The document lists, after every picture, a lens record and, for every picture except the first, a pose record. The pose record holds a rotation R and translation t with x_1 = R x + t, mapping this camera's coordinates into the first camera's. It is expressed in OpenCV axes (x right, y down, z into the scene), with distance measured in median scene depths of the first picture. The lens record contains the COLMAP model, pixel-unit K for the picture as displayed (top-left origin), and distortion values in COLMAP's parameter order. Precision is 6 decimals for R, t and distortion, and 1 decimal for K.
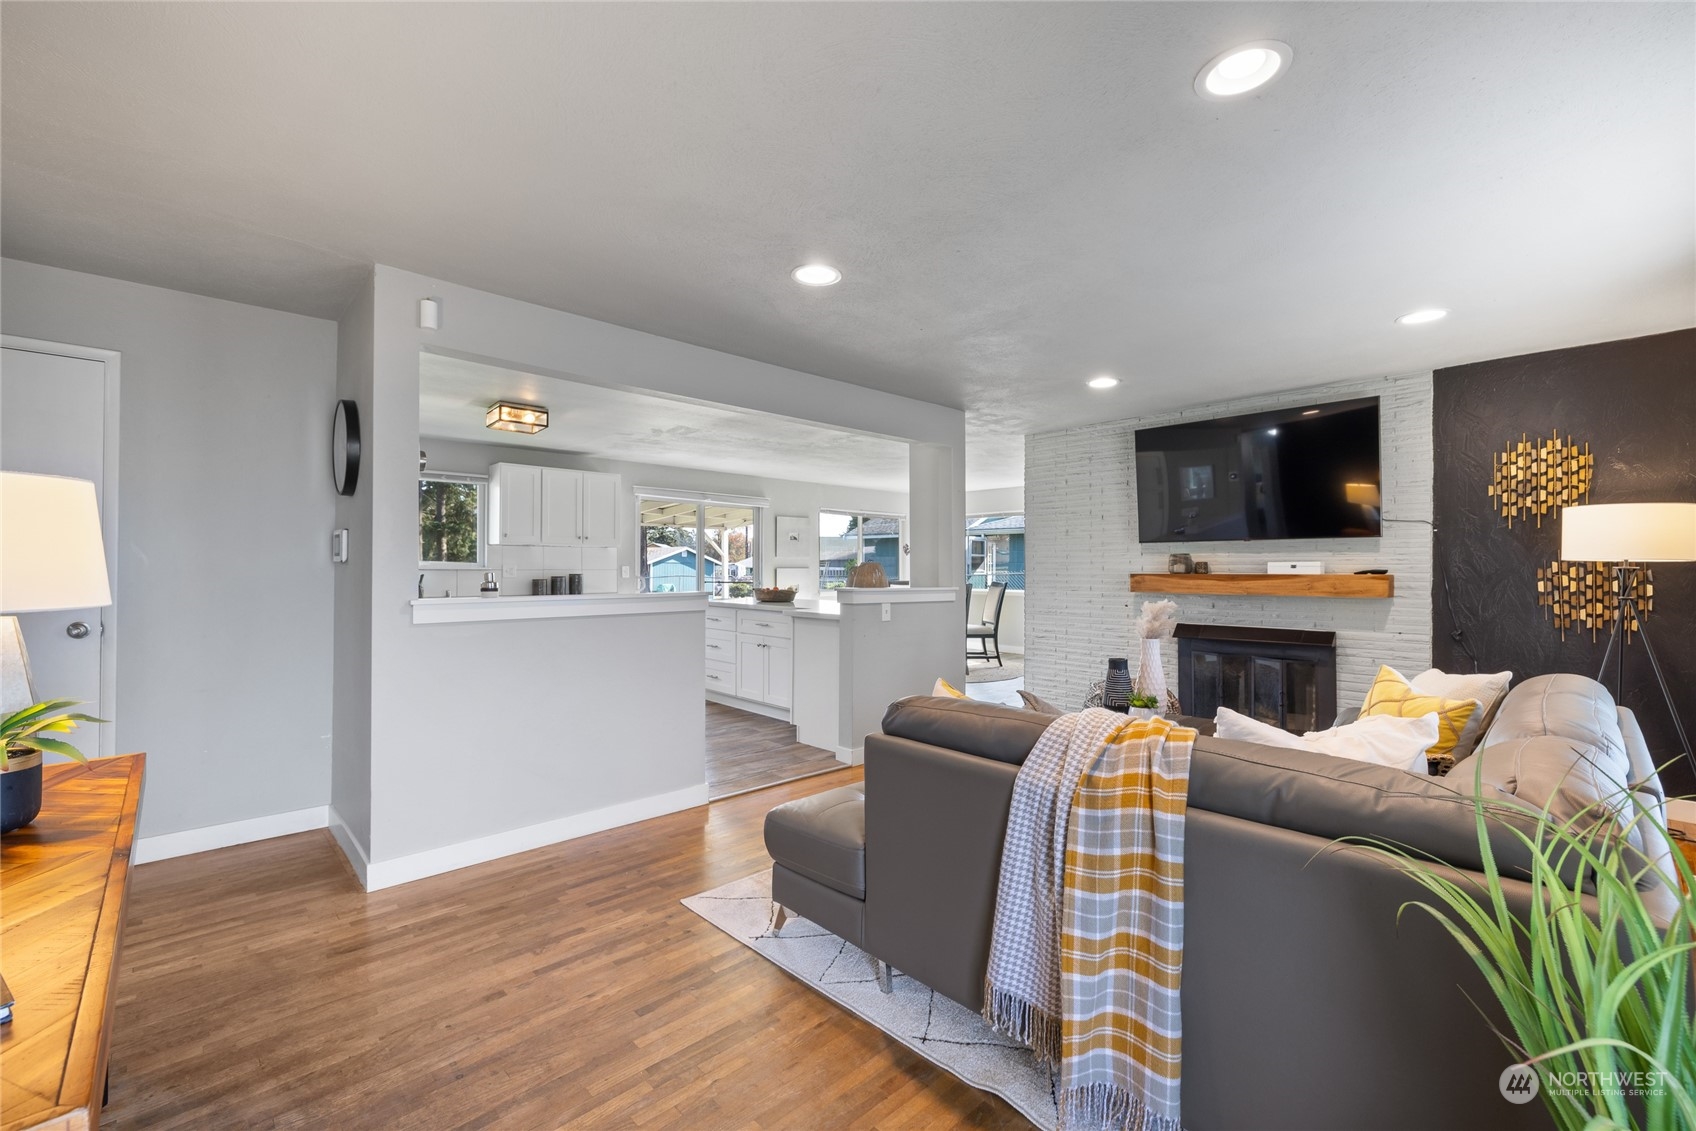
lens RADIAL K [[717.3, 0, 818.5], [0, 717.3, 560.7], [0, 0, 1]] dist [0.000799, 0.000004]
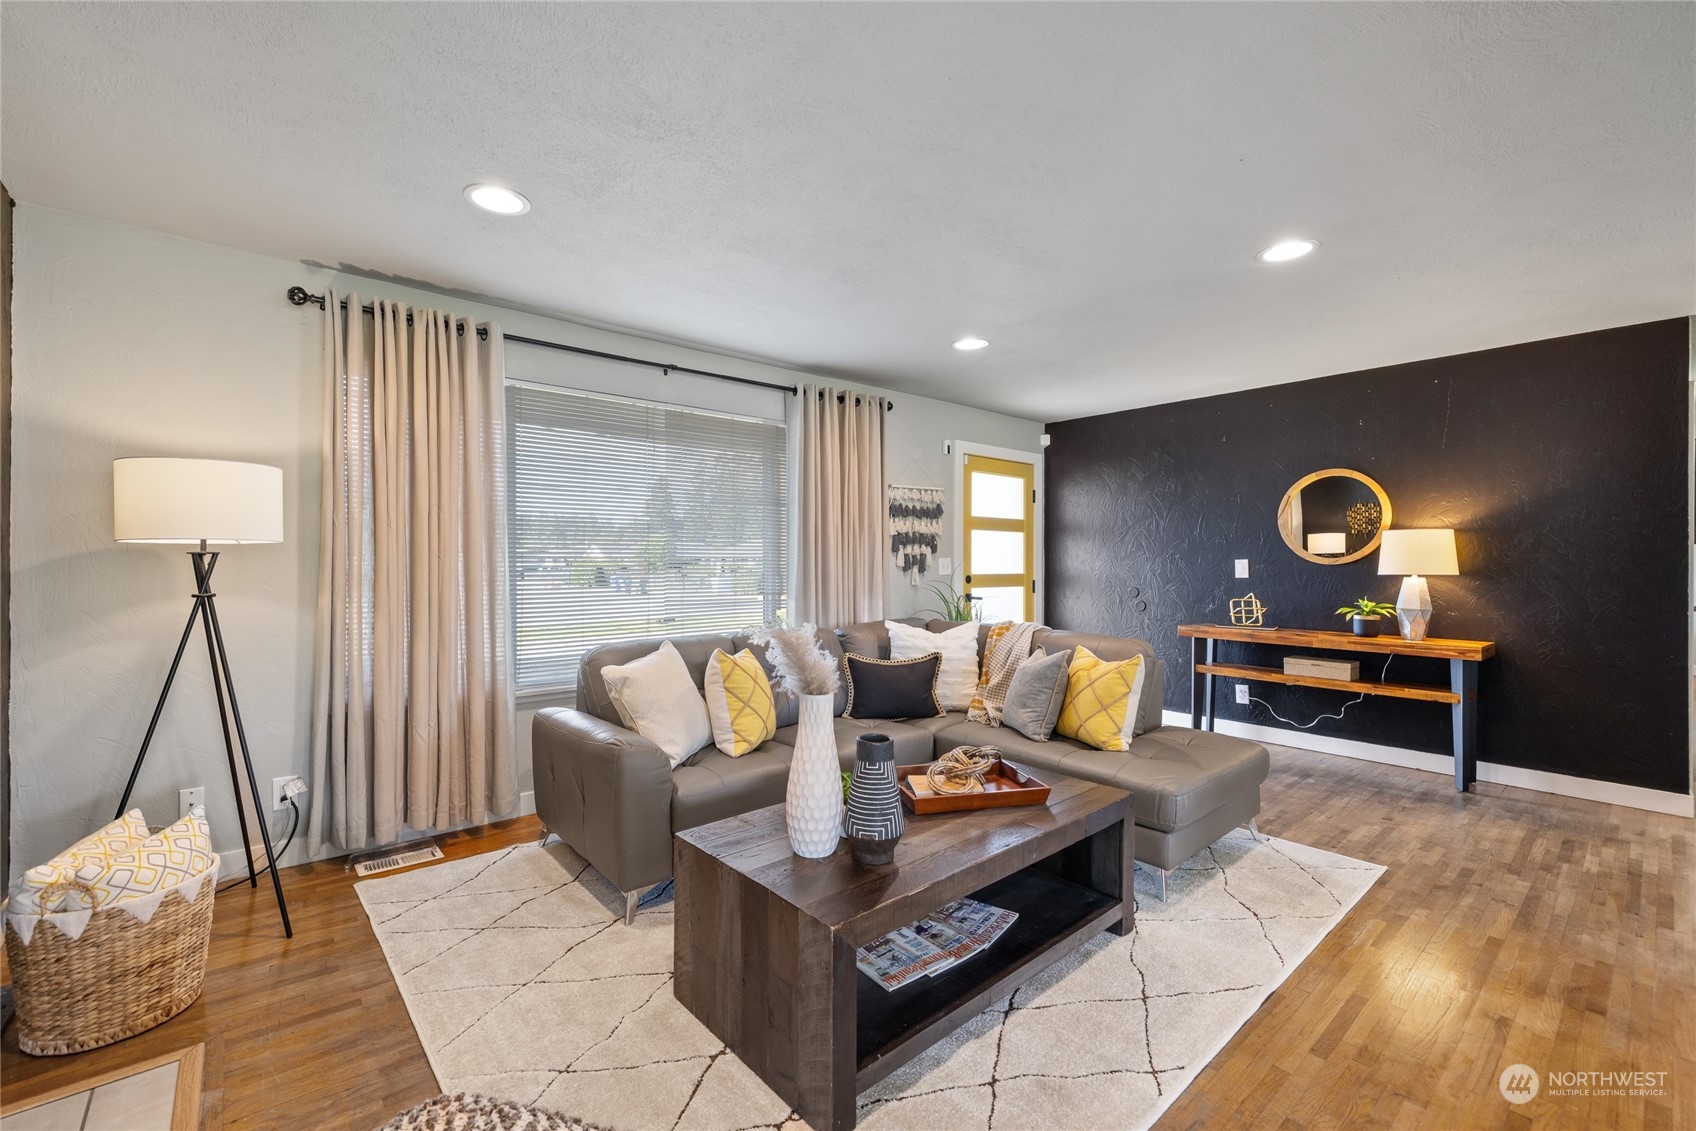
lens RADIAL K [[717.3, 0, 831.2], [0, 717.3, 561.3], [0, 0, 1]] dist [0.000799, 0.000004]
pose [[-0.999526, -0.003520, 0.030593, 0.316611], [-0.003862, 0.999931, -0.011126, 0.015215], [-0.030551, -0.011239, -0.999470, 1.095625]]
